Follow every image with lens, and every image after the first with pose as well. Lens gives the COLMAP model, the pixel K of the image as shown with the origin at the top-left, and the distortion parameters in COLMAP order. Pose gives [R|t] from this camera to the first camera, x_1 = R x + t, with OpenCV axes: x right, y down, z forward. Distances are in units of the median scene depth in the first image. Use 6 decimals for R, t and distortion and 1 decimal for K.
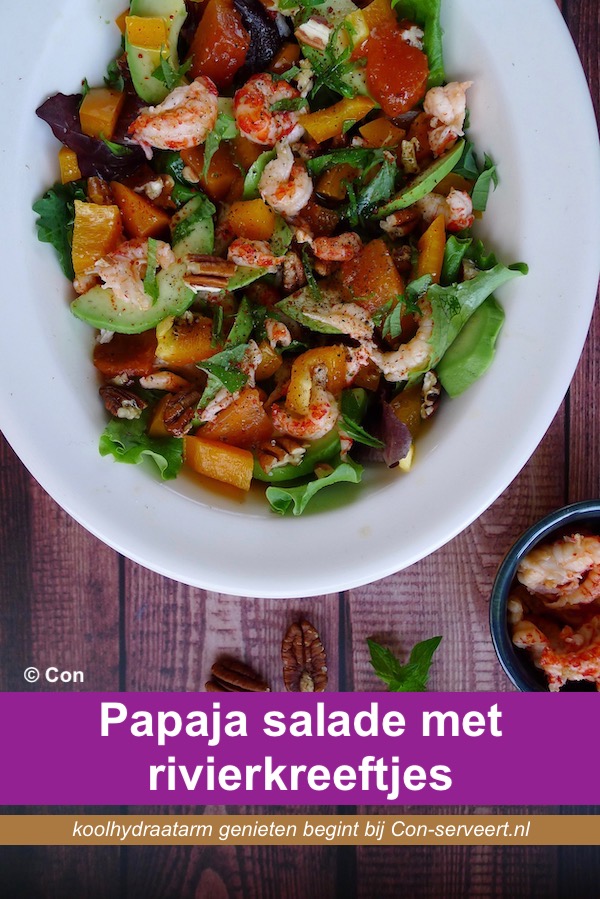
lens RADIAL K [[614.4, 0, 300.0], [0, 614.4, 449.5], [0, 0, 1]] dist [-0.069147, 0.003871]
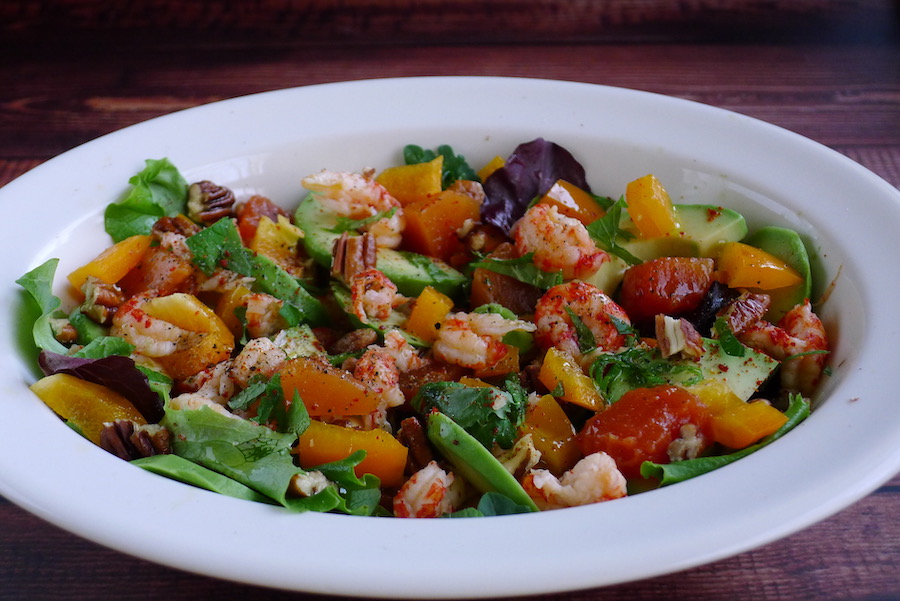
lens RADIAL K [[1345.3, 0, 450.0], [0, 1345.3, 300.5], [0, 0, 1]] dist [-0.097902, 0.005835]
pose [[-0.041140, 0.559060, -0.828106, 1.294875], [-0.999069, -0.033765, 0.026838, -0.459053], [-0.012957, 0.828439, 0.559929, 0.073252]]
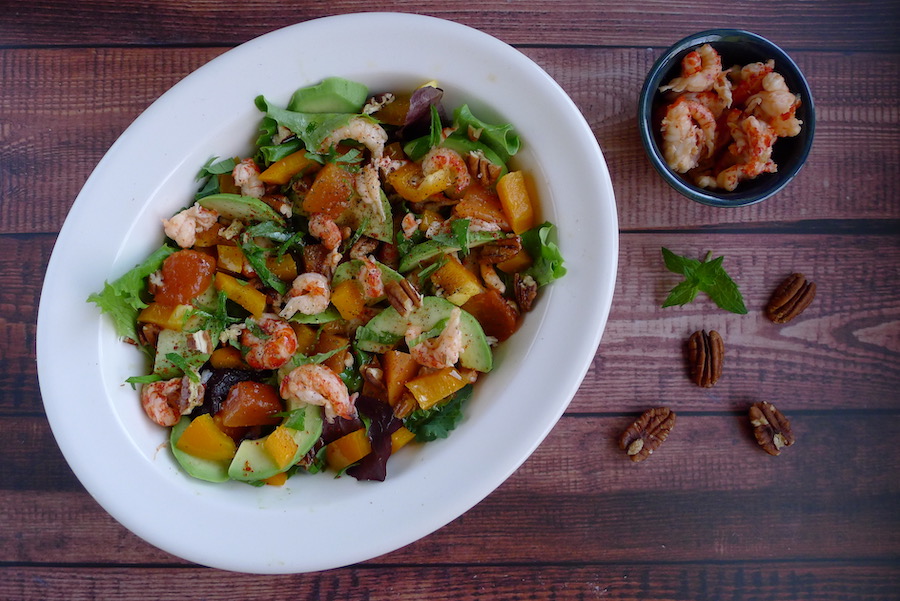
lens RADIAL K [[770.8, 0, 450.0], [0, 770.8, 300.5], [0, 0, 1]] dist [-0.081264, -0.001873]
pose [[-0.599202, -0.800598, -0.000621, -0.210847], [0.800337, -0.599026, 0.025084, -0.255419], [-0.020454, 0.014533, 0.999685, -0.613493]]
